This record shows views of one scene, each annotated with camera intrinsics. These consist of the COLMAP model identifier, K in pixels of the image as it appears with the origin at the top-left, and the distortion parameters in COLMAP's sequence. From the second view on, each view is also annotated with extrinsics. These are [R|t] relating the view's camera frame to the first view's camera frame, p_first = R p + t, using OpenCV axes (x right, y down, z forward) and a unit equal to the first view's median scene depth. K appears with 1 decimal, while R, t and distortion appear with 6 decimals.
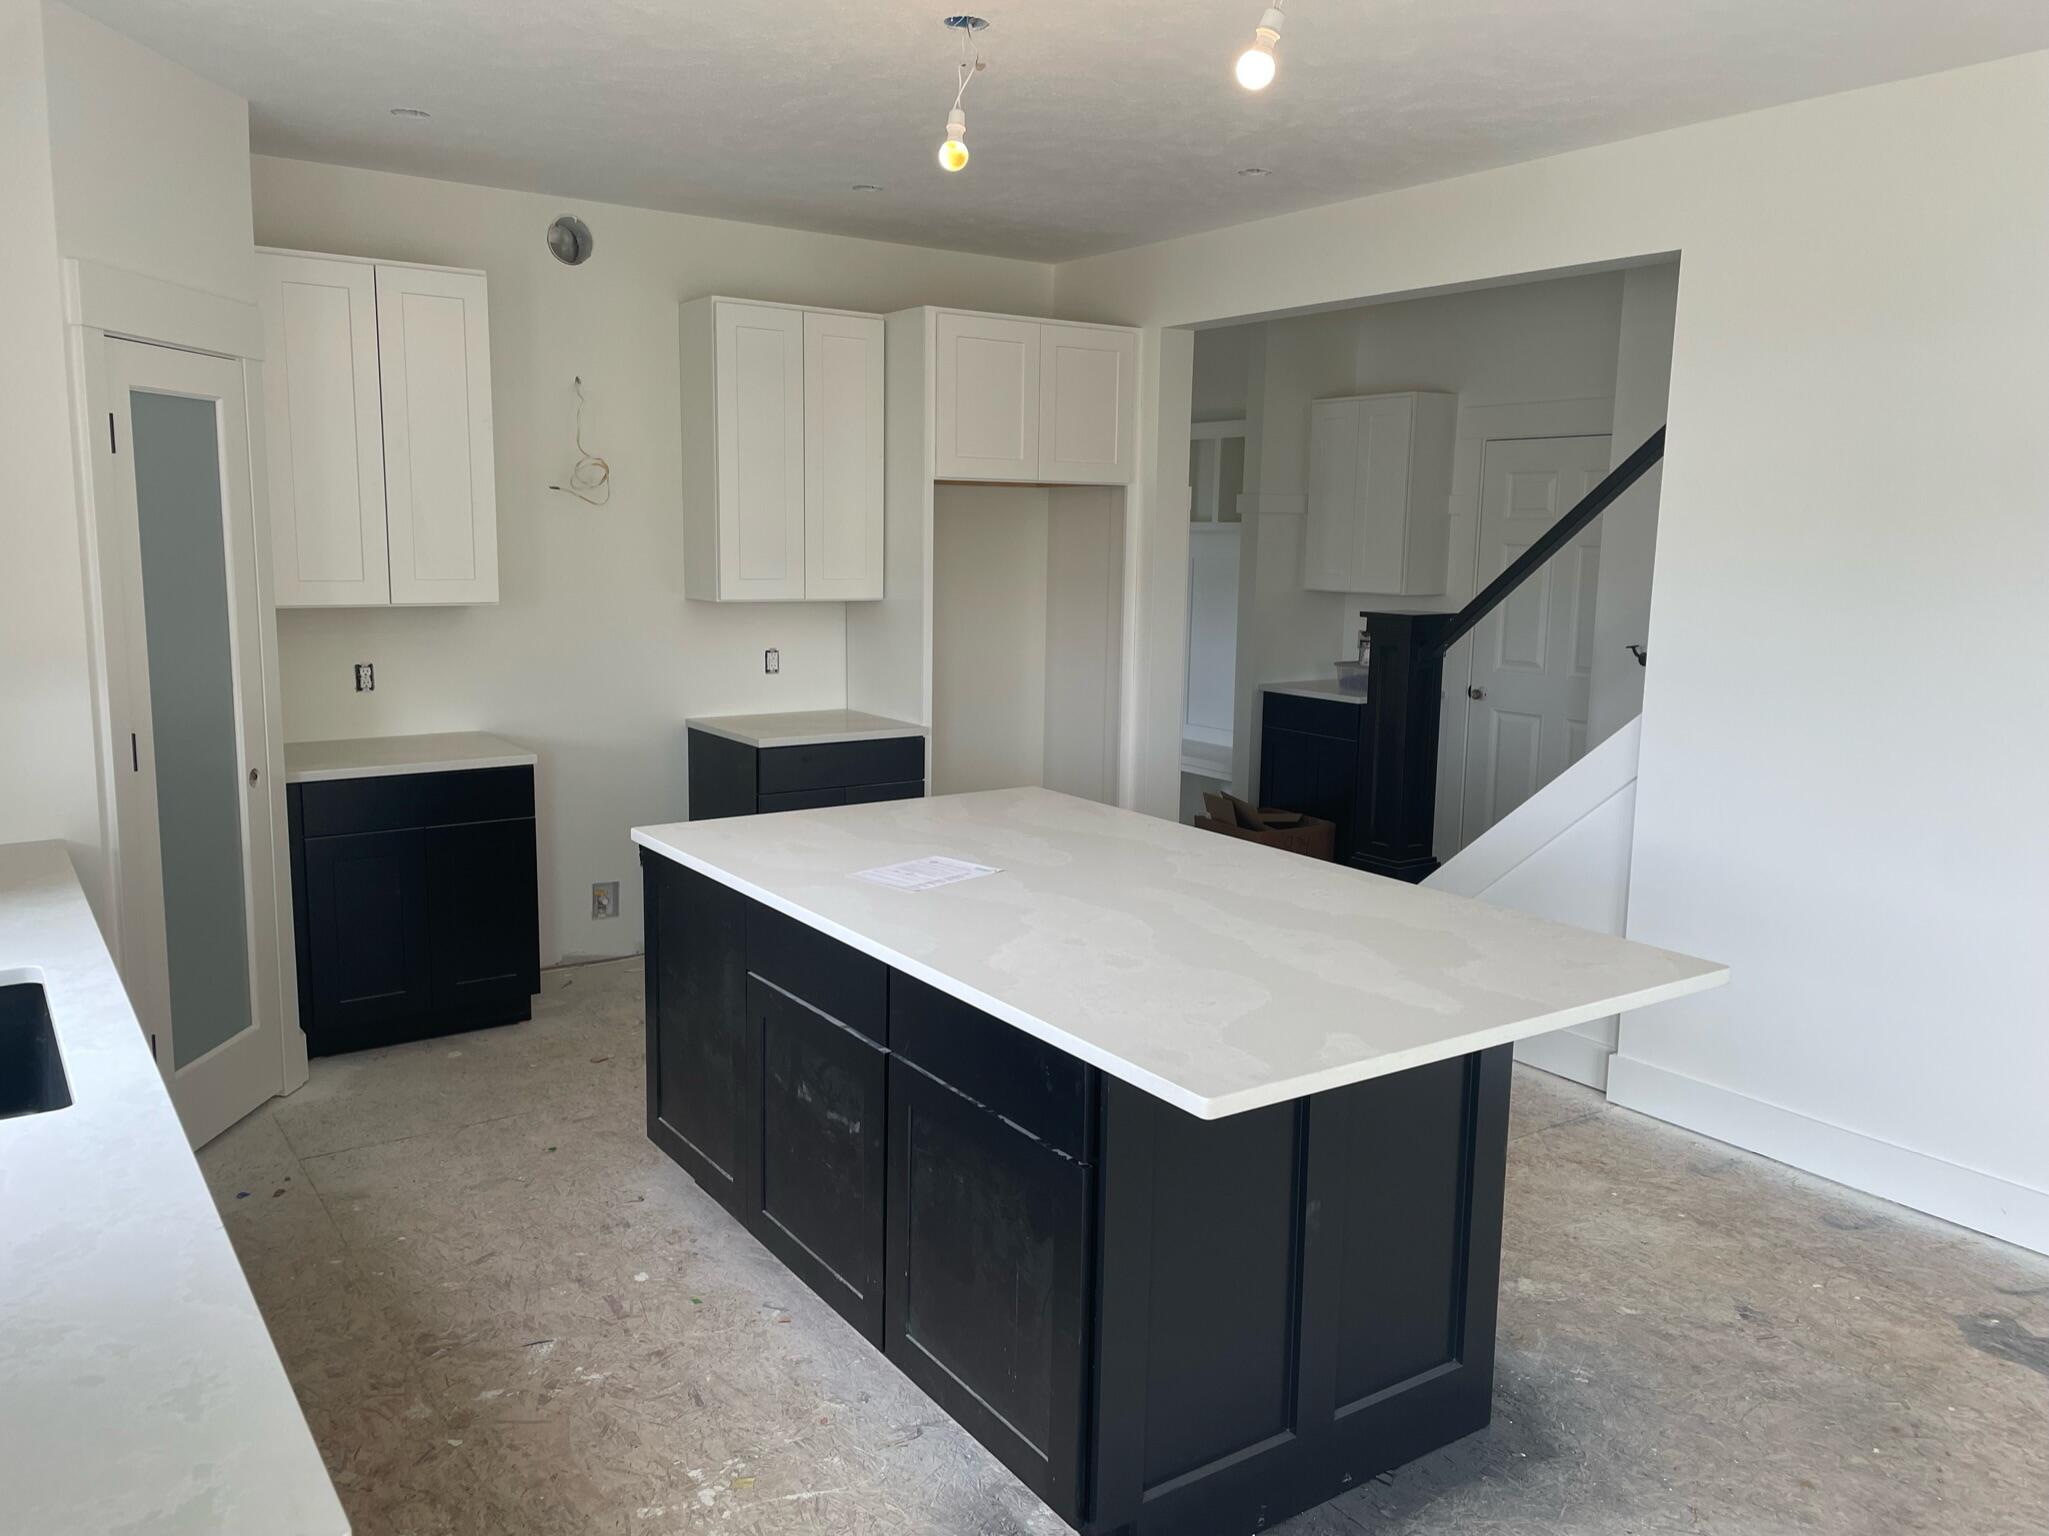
lens RADIAL K [[1538.2, 0, 1018.8], [0, 1538.2, 764.8], [0, 0, 1]] dist [0.027074, -0.024272]
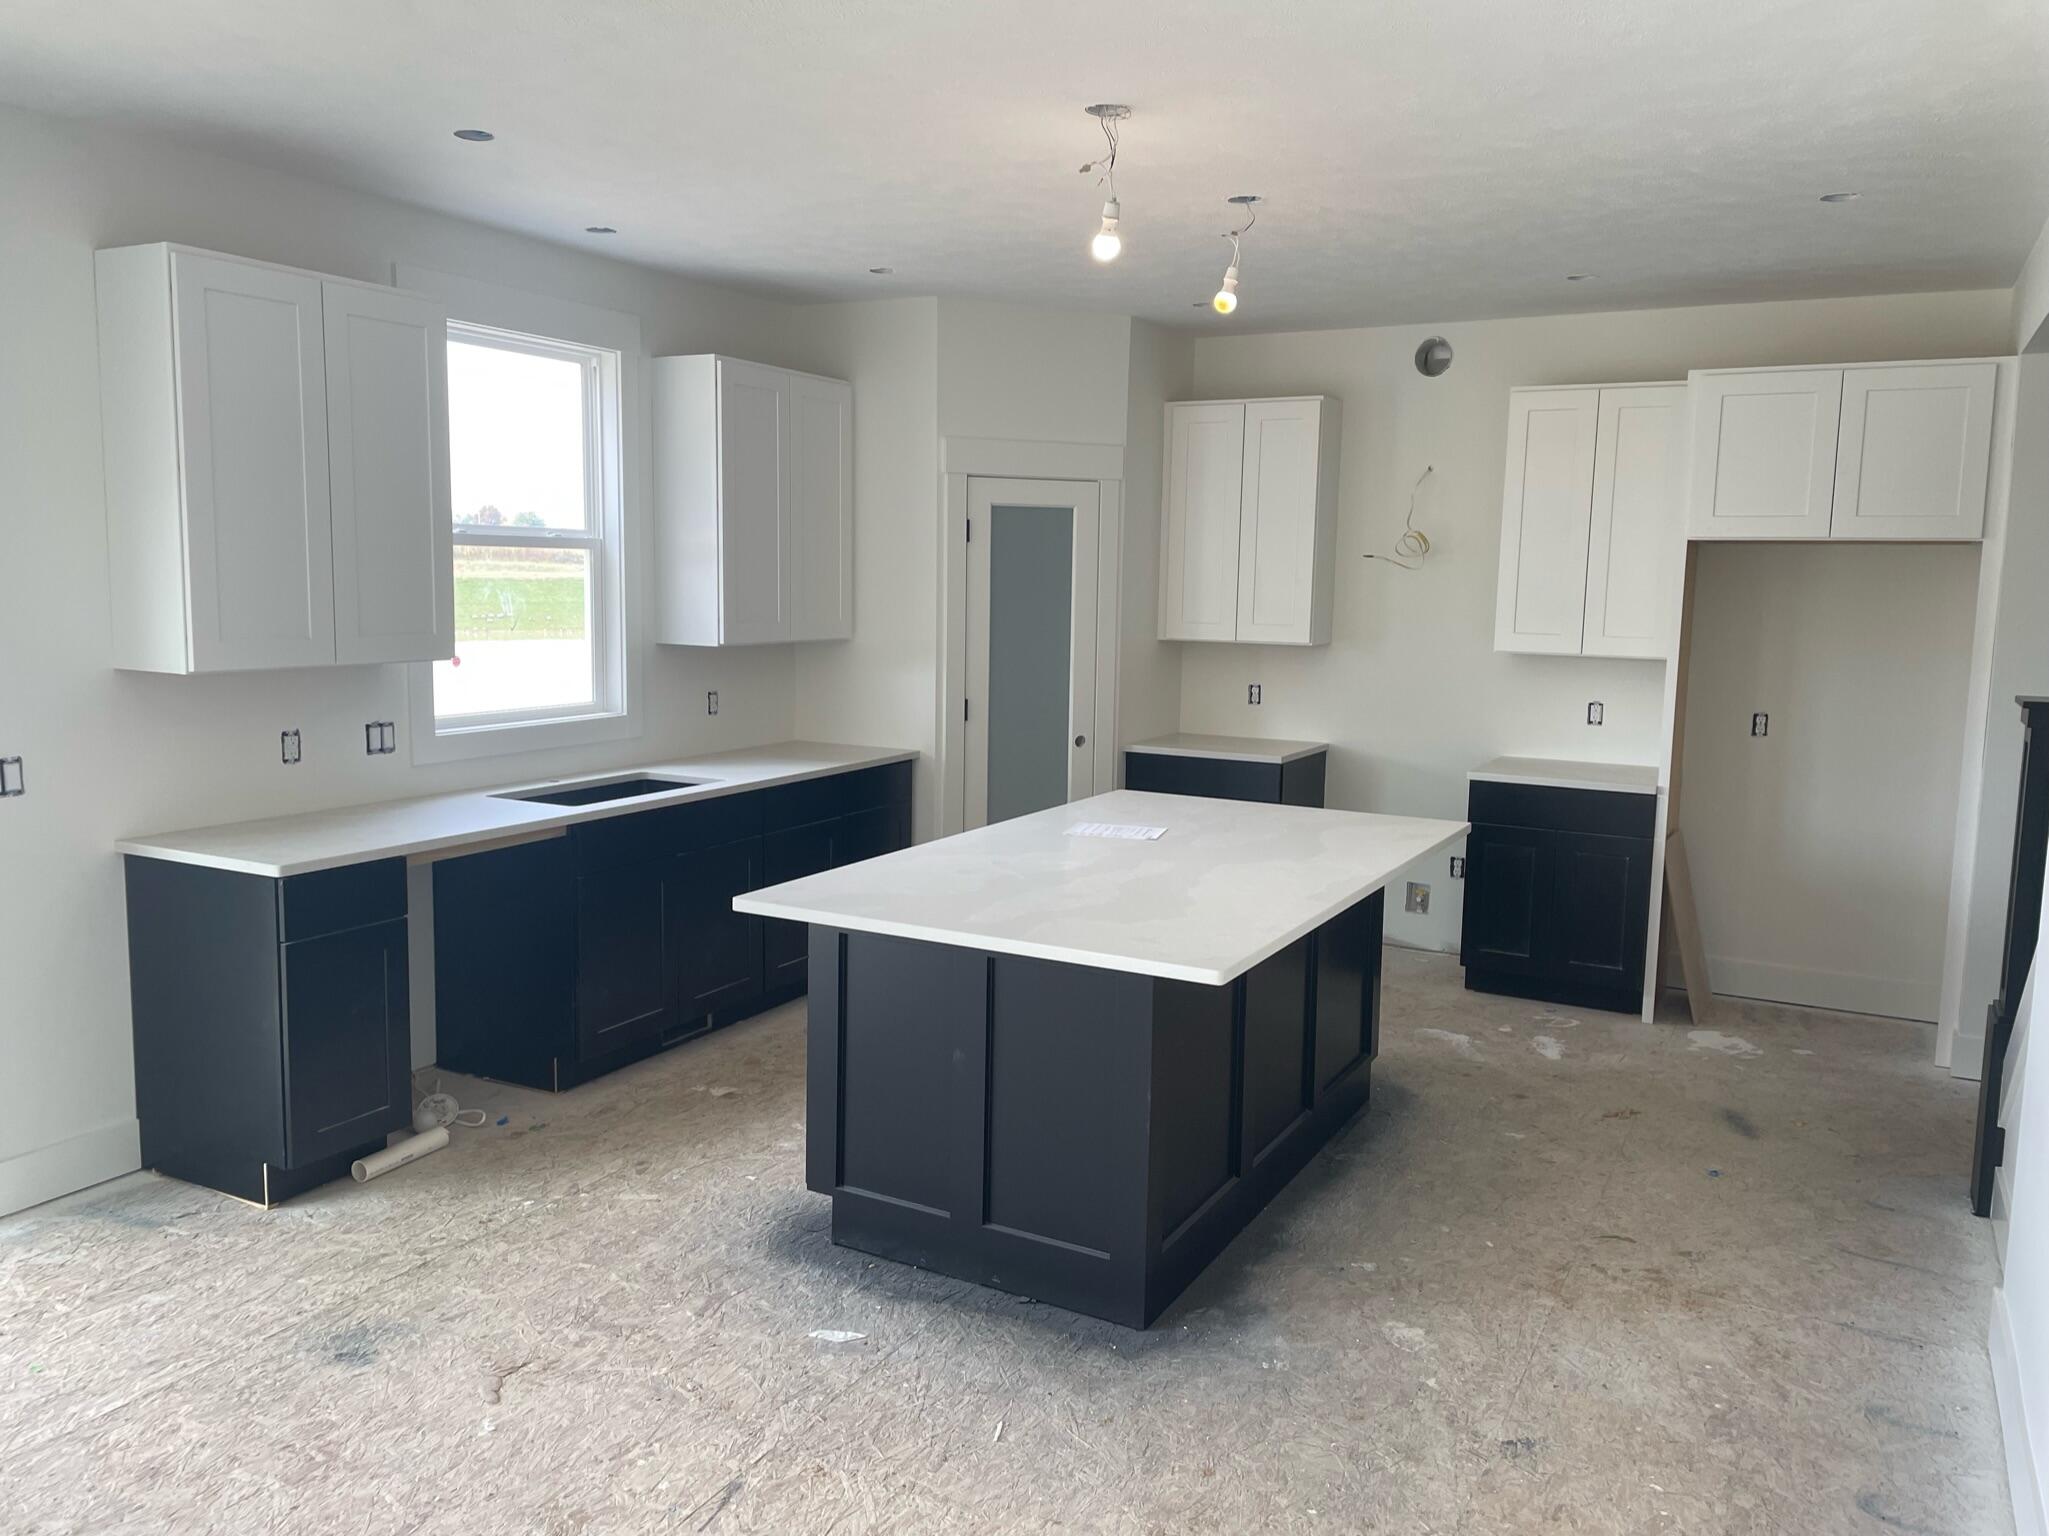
lens RADIAL K [[1538.2, 0, 1016.5], [0, 1538.2, 763.7], [0, 0, 1]] dist [0.027074, -0.024272]
pose [[0.448102, 0.103840, -0.887931, 0.972232], [-0.146417, 0.988344, 0.041693, -0.029272], [0.881911, 0.111326, 0.458083, 0.250579]]
